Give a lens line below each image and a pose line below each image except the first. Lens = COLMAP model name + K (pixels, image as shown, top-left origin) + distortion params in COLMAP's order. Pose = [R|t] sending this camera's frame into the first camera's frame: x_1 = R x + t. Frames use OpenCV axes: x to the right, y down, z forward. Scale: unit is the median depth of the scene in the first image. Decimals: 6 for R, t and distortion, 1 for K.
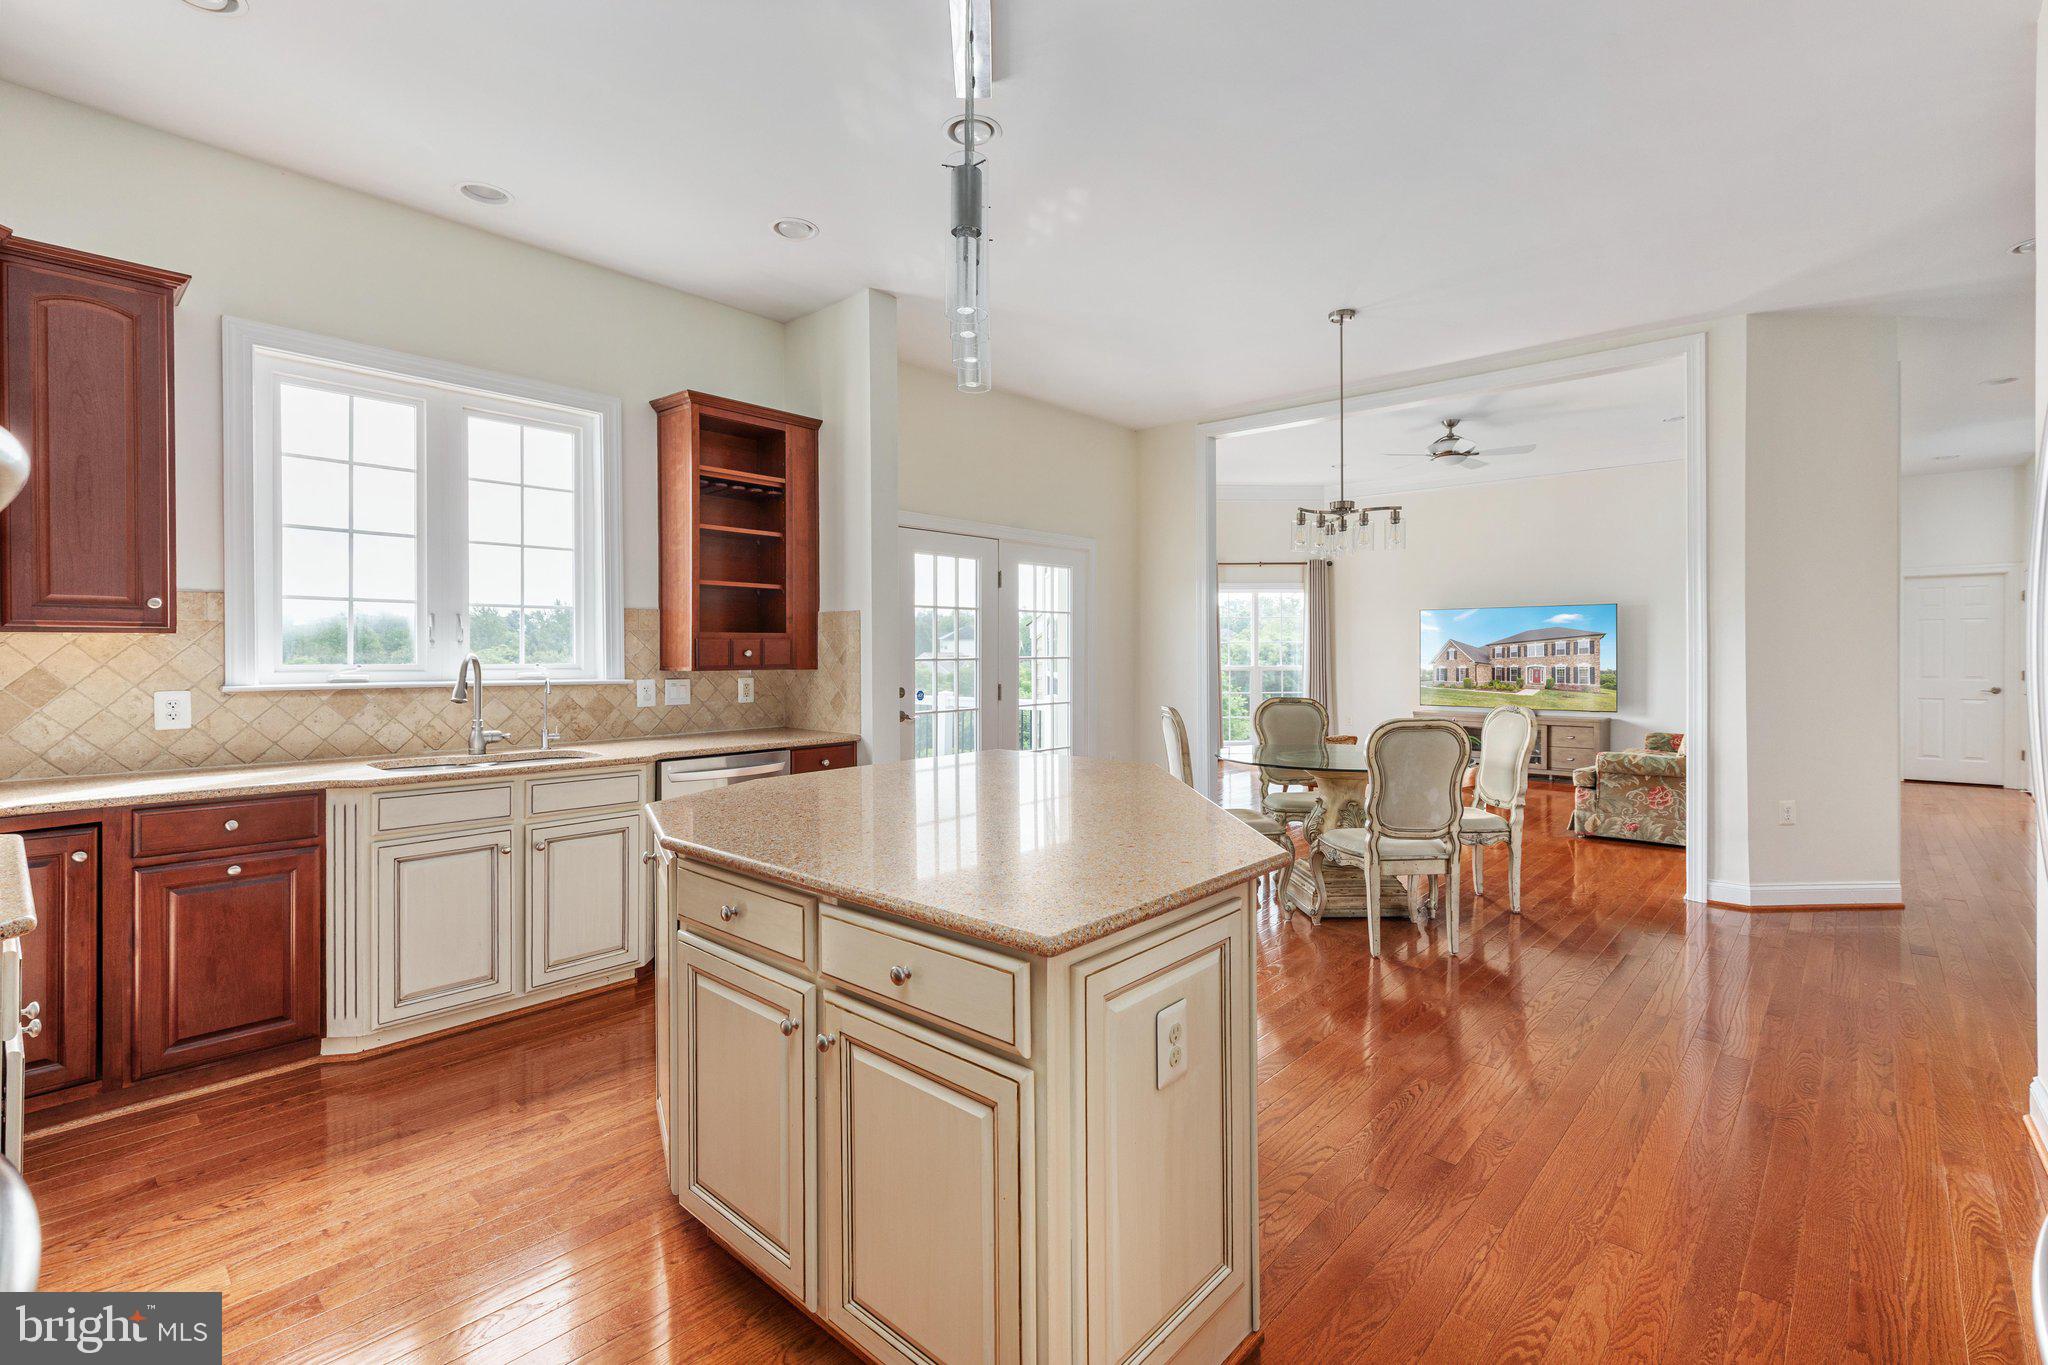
lens RADIAL K [[922.1, 0, 1027.0], [0, 922.1, 654.4], [0, 0, 1]] dist [0.002947, 0.000245]
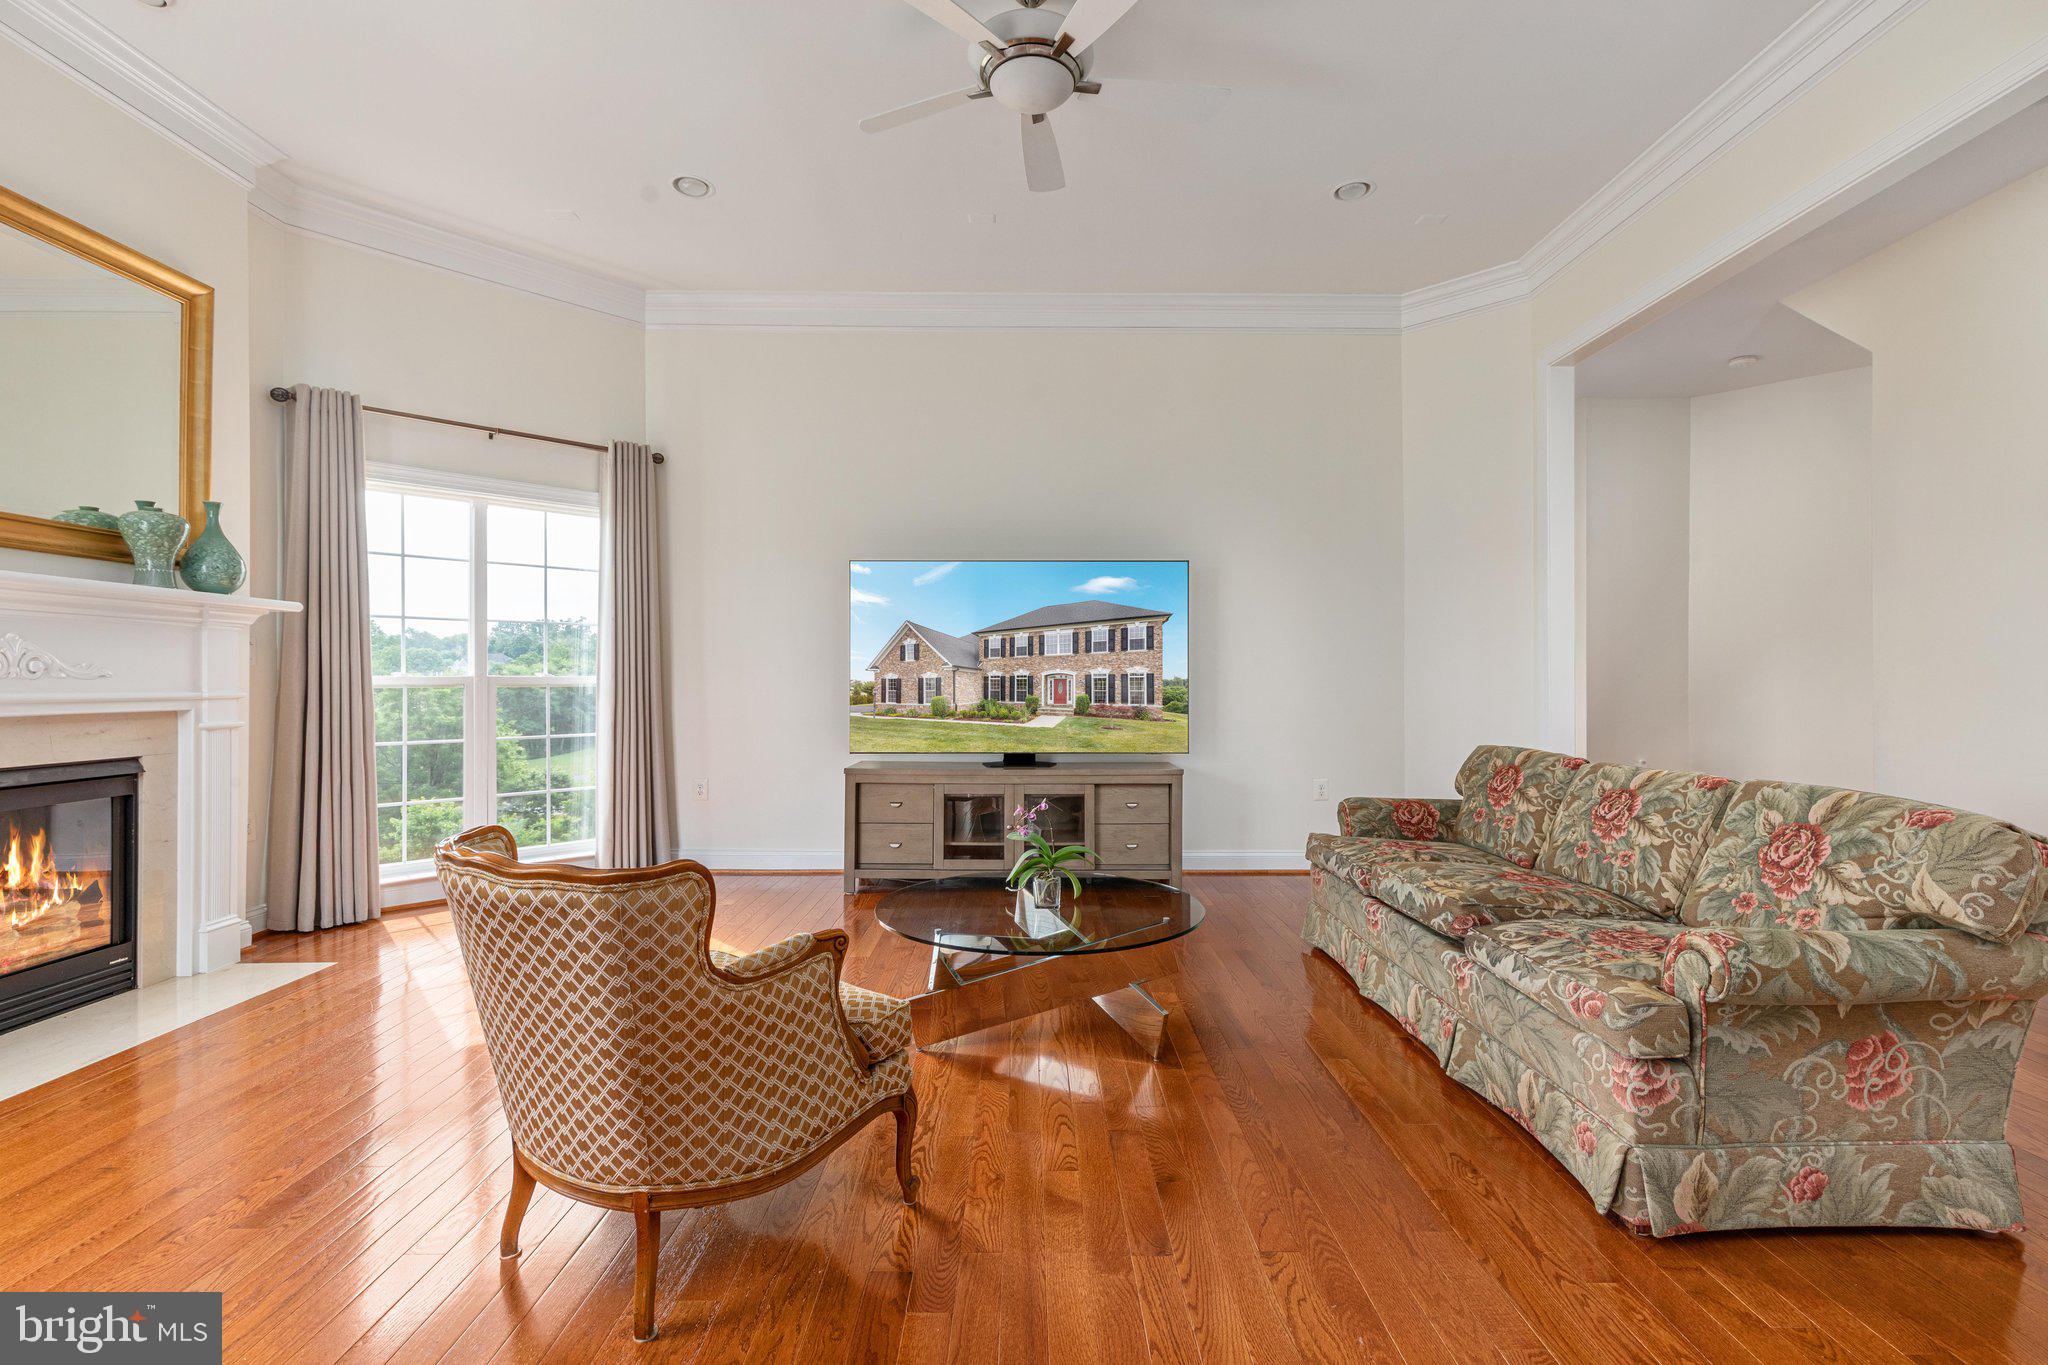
lens RADIAL K [[920.0, 0, 1048.9], [0, 920.0, 681.8], [0, 0, 1]] dist [0.005750, 0.000413]
pose [[0.730407, 0.000808, 0.683012, 0.382933], [-0.001273, 0.999999, 0.000178, 0.038426], [-0.683011, -0.000999, 0.730407, 1.300720]]
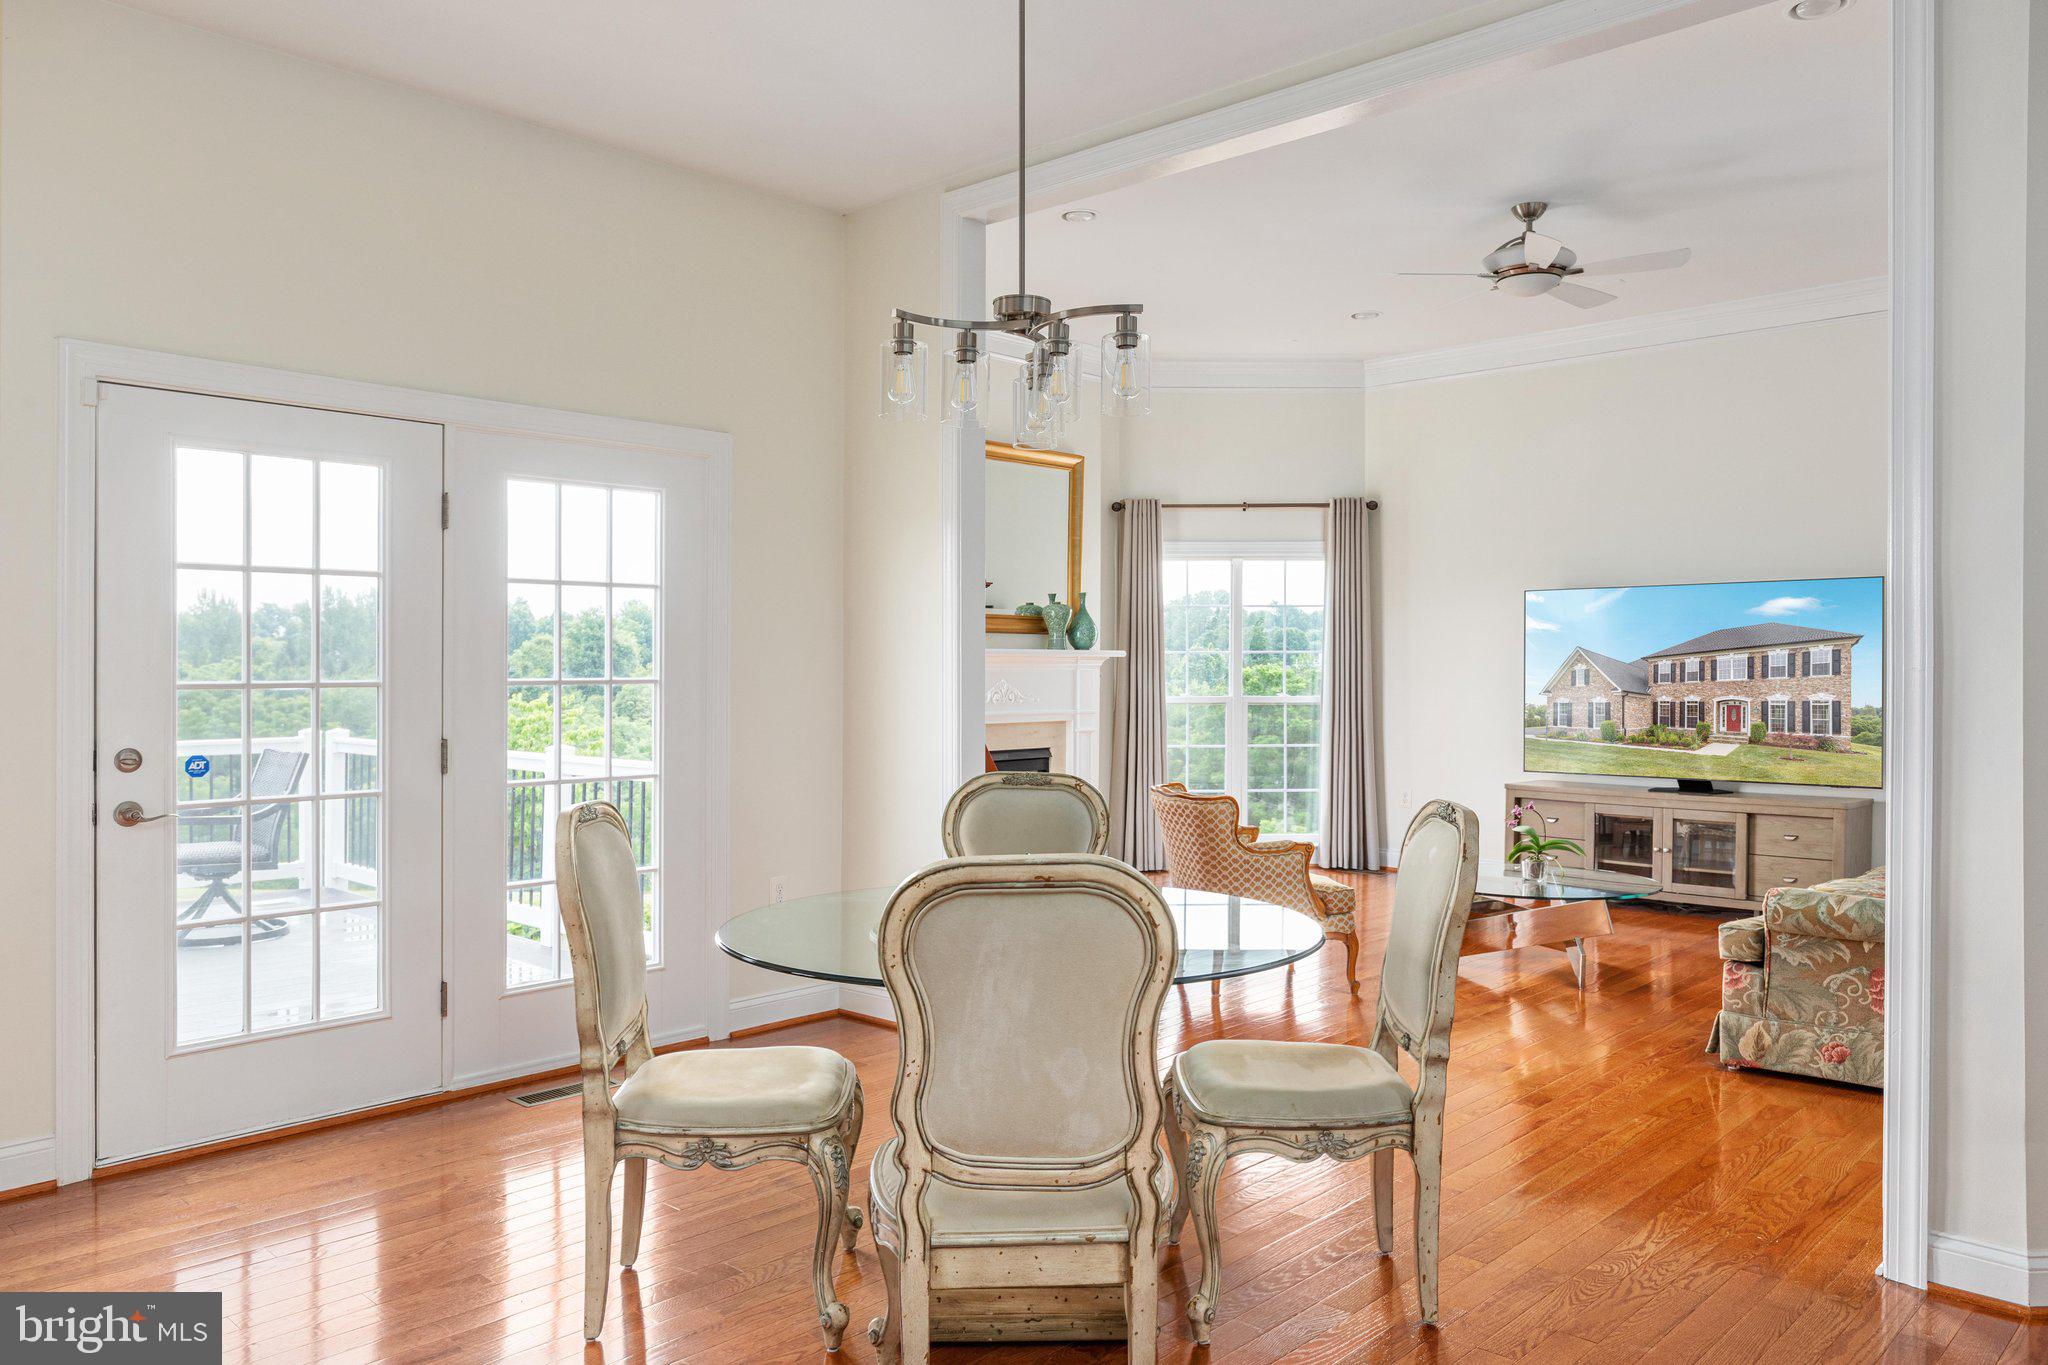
lens RADIAL K [[1462.4, 0, 1035.1], [0, 1462.4, 689.3], [0, 0, 1]] dist [0.006353, 0.002425]
pose [[0.999873, 0.001811, -0.015848, 0.367976], [-0.001645, 0.999944, 0.010472, -0.001142], [0.015866, -0.010444, 0.999820, 0.365142]]
